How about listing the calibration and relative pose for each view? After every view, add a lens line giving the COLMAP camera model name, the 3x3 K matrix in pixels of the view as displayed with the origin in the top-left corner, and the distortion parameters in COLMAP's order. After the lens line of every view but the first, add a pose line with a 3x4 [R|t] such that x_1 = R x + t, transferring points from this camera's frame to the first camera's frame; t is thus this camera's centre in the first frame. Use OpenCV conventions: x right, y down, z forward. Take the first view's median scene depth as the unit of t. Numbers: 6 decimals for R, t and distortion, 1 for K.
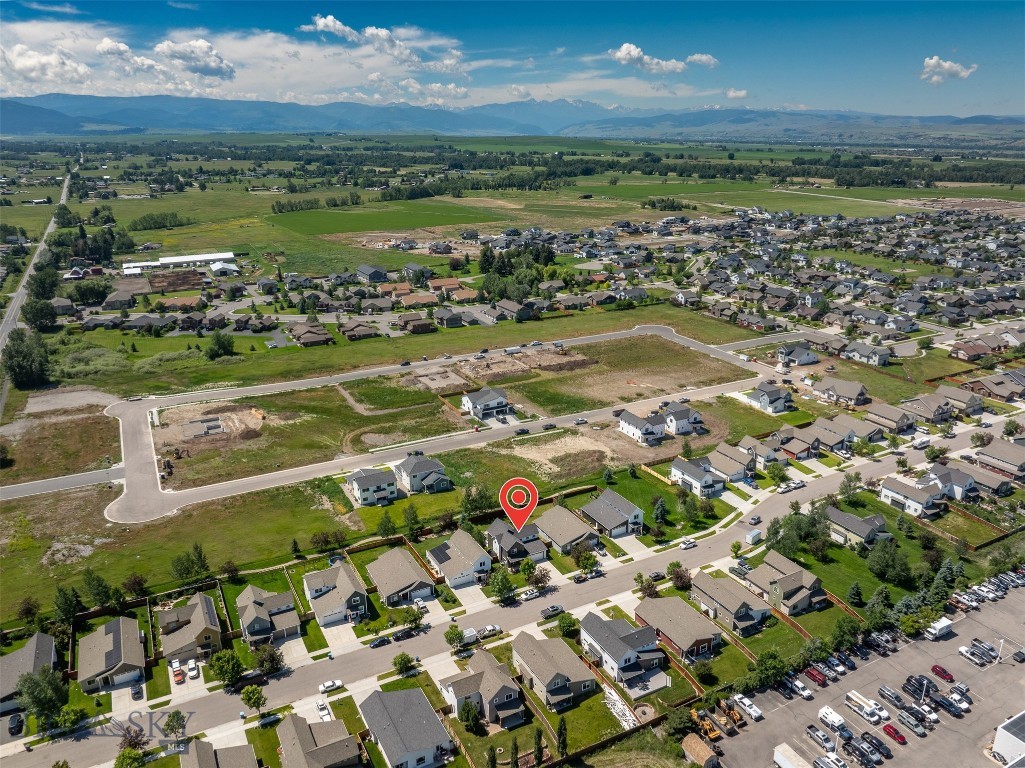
lens RADIAL K [[745.9, 0, 512.5], [0, 745.9, 384.0], [0, 0, 1]] dist [-0.033483, -0.003096]
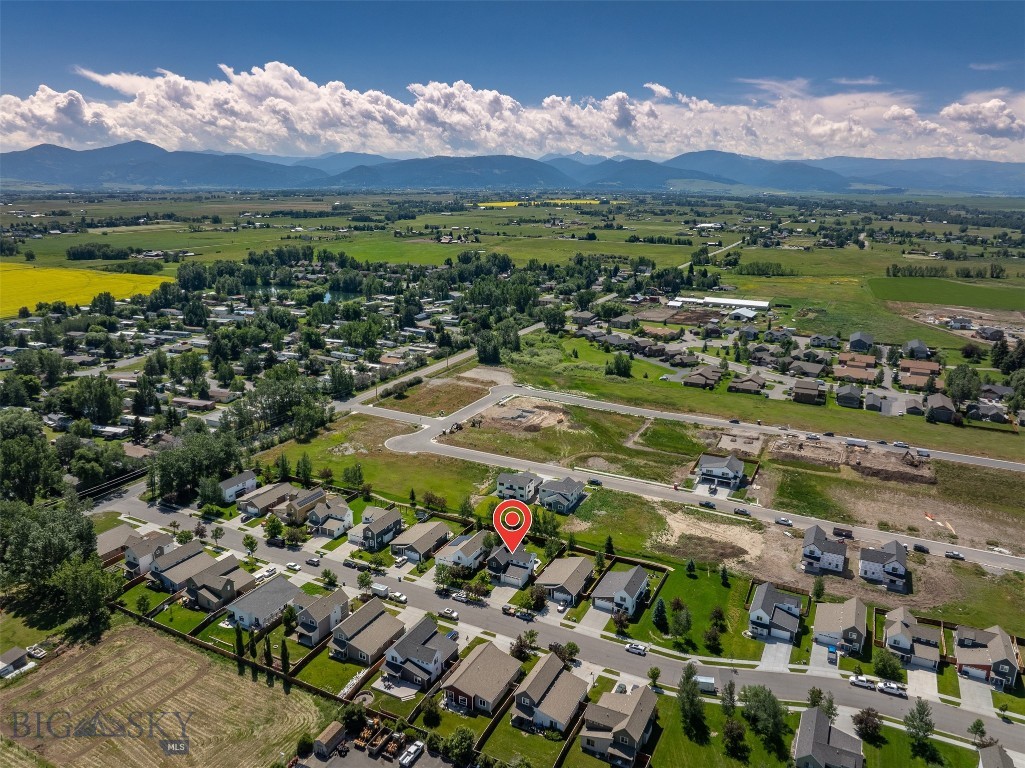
lens RADIAL K [[723.6, 0, 512.5], [0, 723.6, 384.0], [0, 0, 1]] dist [-0.060504, 0.050266]
pose [[0.580639, 0.224909, -0.782480, 0.447856], [-0.276867, 0.958354, 0.070012, -0.063418], [0.765639, 0.175991, 0.618728, 0.180952]]
